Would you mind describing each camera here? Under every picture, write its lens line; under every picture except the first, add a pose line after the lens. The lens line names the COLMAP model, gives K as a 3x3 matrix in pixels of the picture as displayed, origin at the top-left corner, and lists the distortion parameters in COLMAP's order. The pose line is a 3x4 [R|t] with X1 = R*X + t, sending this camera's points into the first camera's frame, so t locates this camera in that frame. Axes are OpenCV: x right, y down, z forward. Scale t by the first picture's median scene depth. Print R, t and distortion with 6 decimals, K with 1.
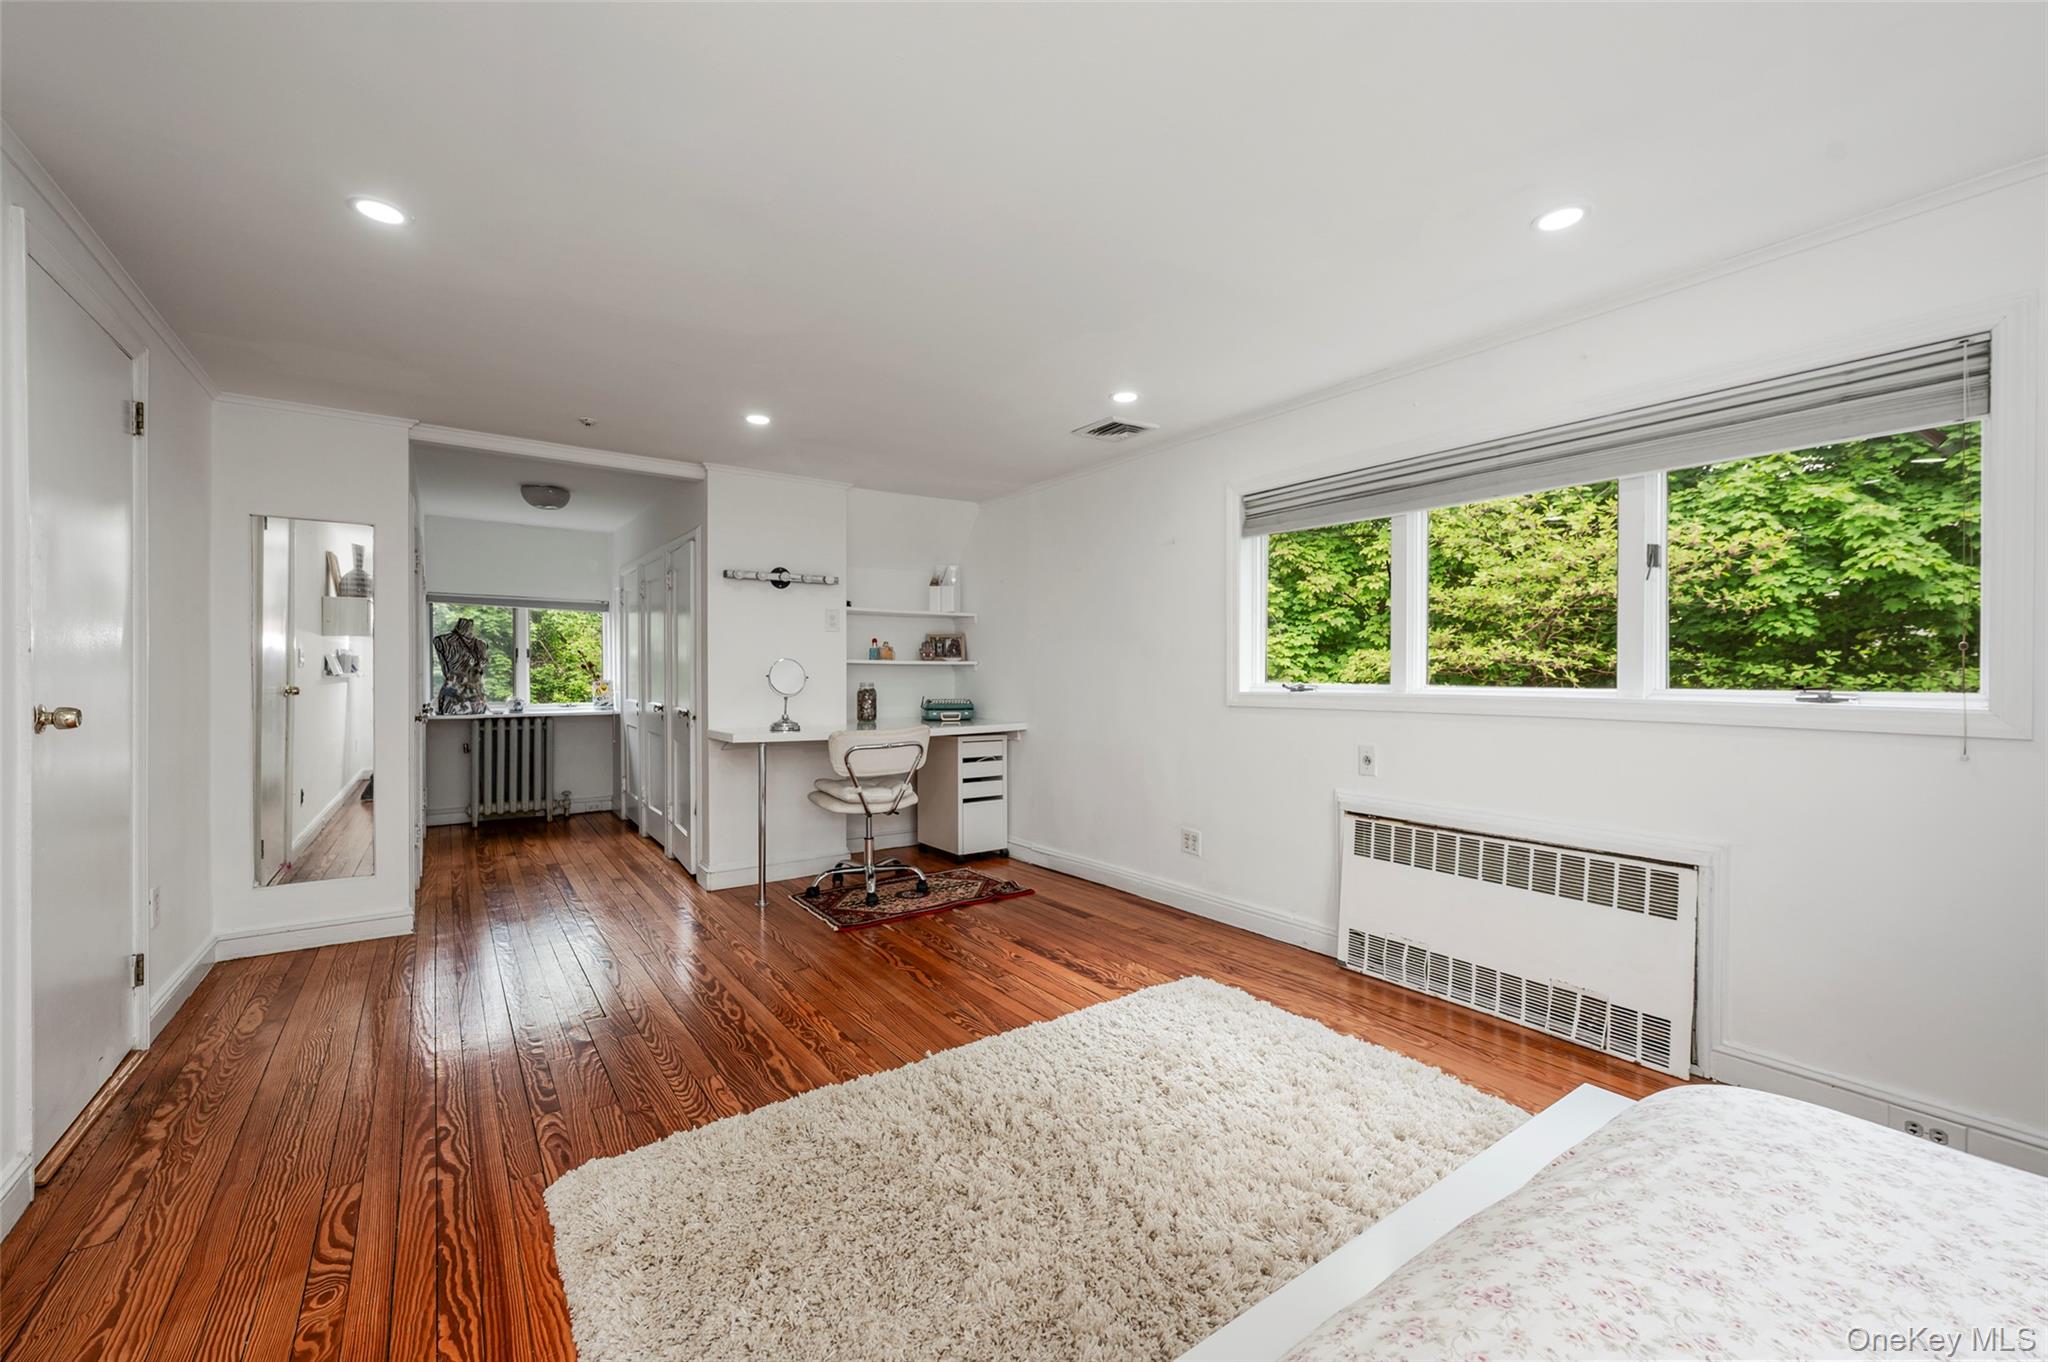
lens RADIAL K [[828.3, 0, 1030.7], [0, 828.3, 682.7], [0, 0, 1]] dist [0.001678, -0.000059]
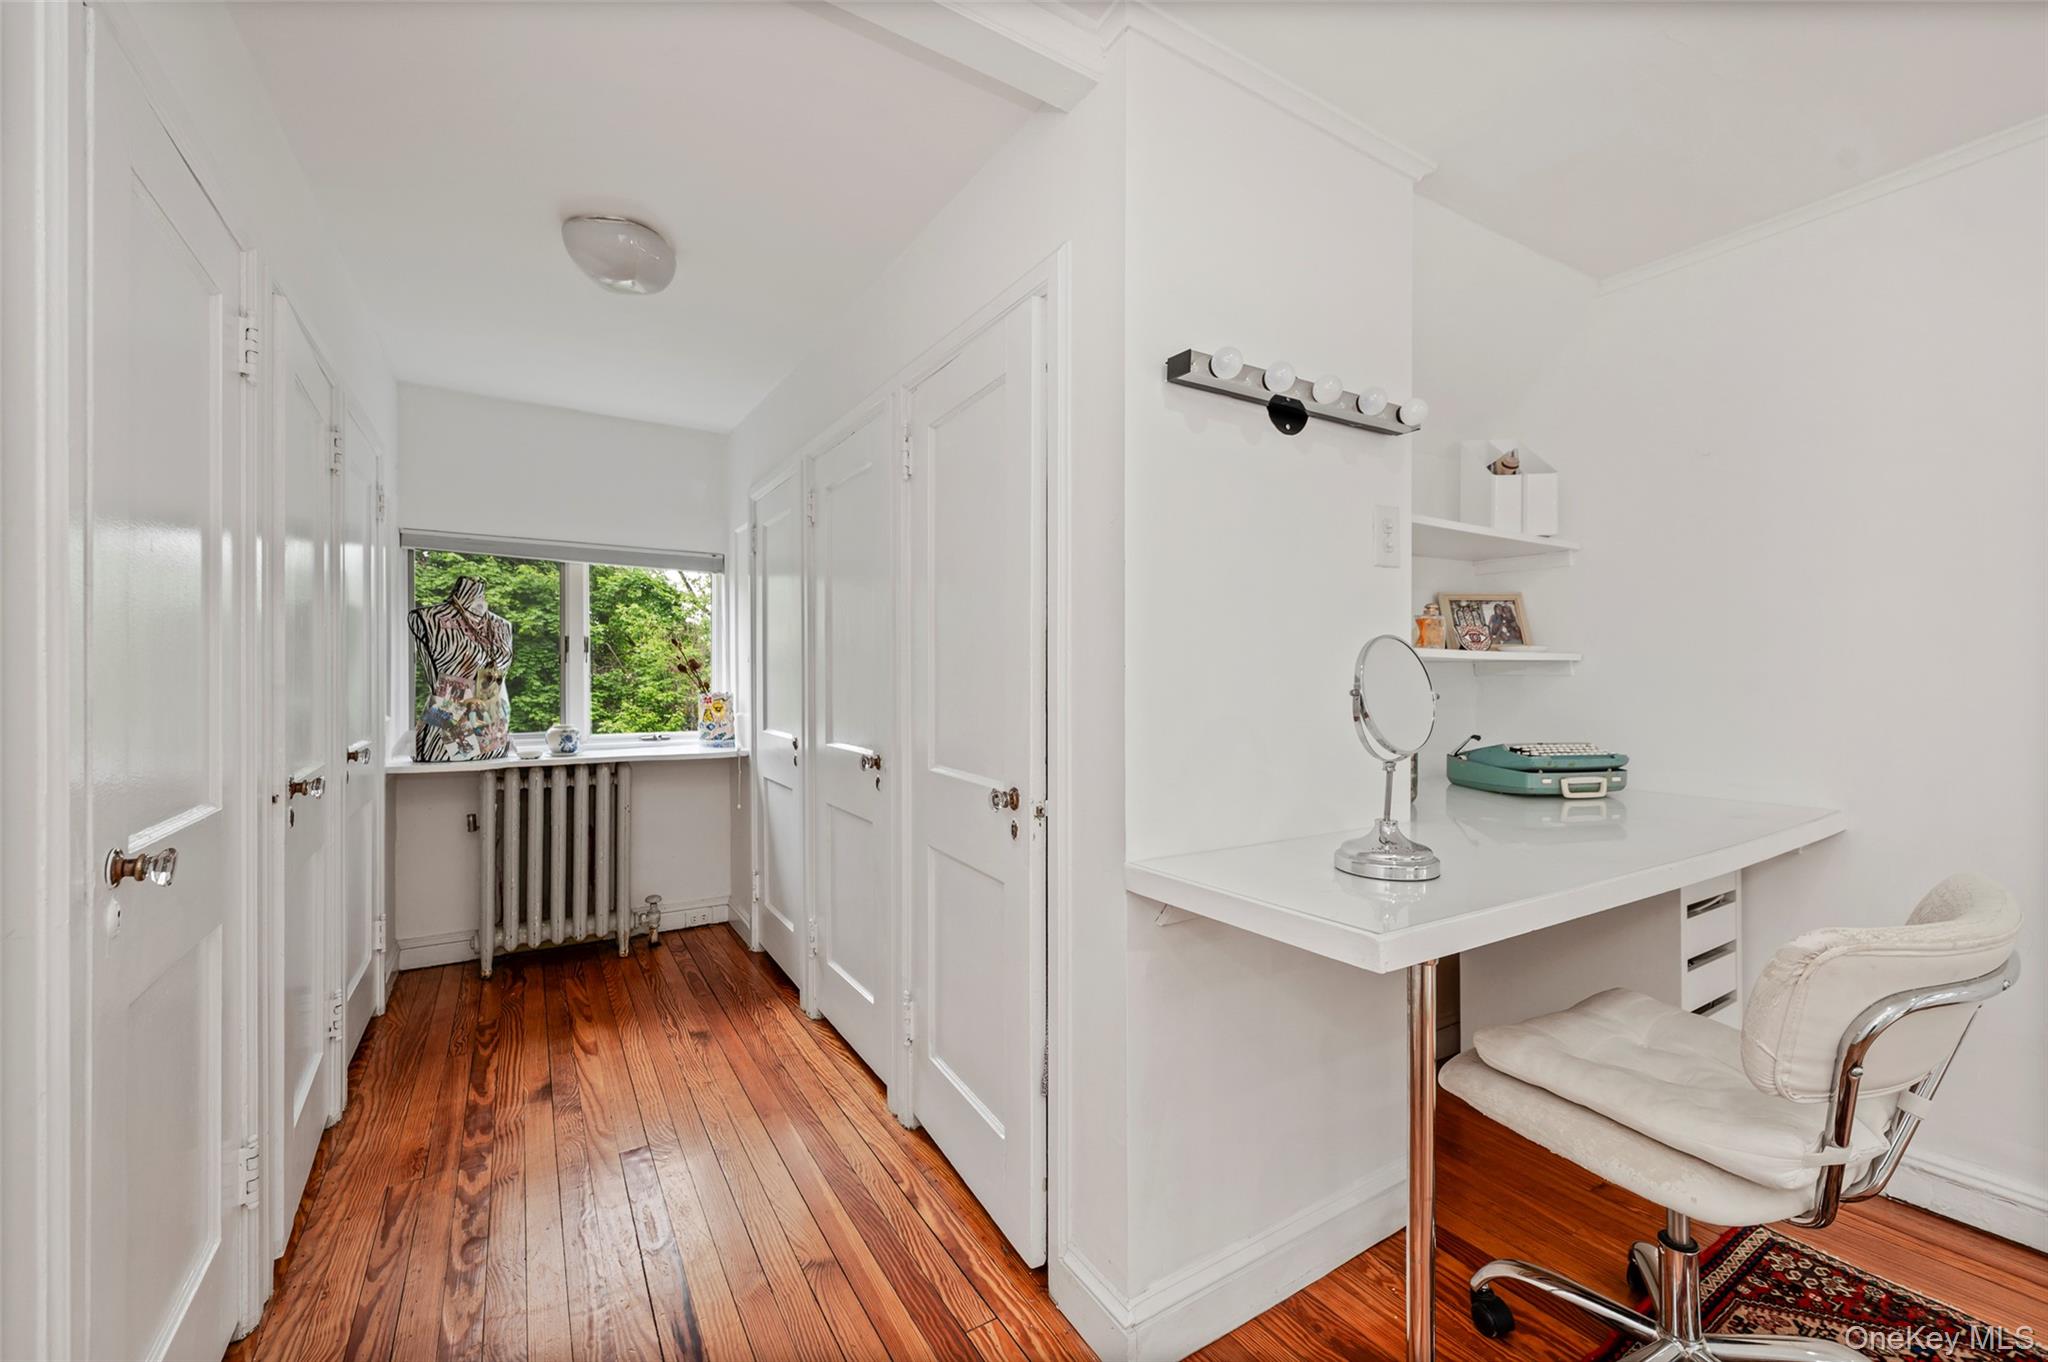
lens RADIAL K [[828.3, 0, 1023.2], [0, 828.3, 677.2], [0, 0, 1]] dist [0.001678, -0.000059]
pose [[0.997631, -0.001711, -0.068765, -0.406530], [0.000886, 0.999927, -0.012018, -0.010142], [0.068781, 0.011928, 0.997560, 0.685452]]
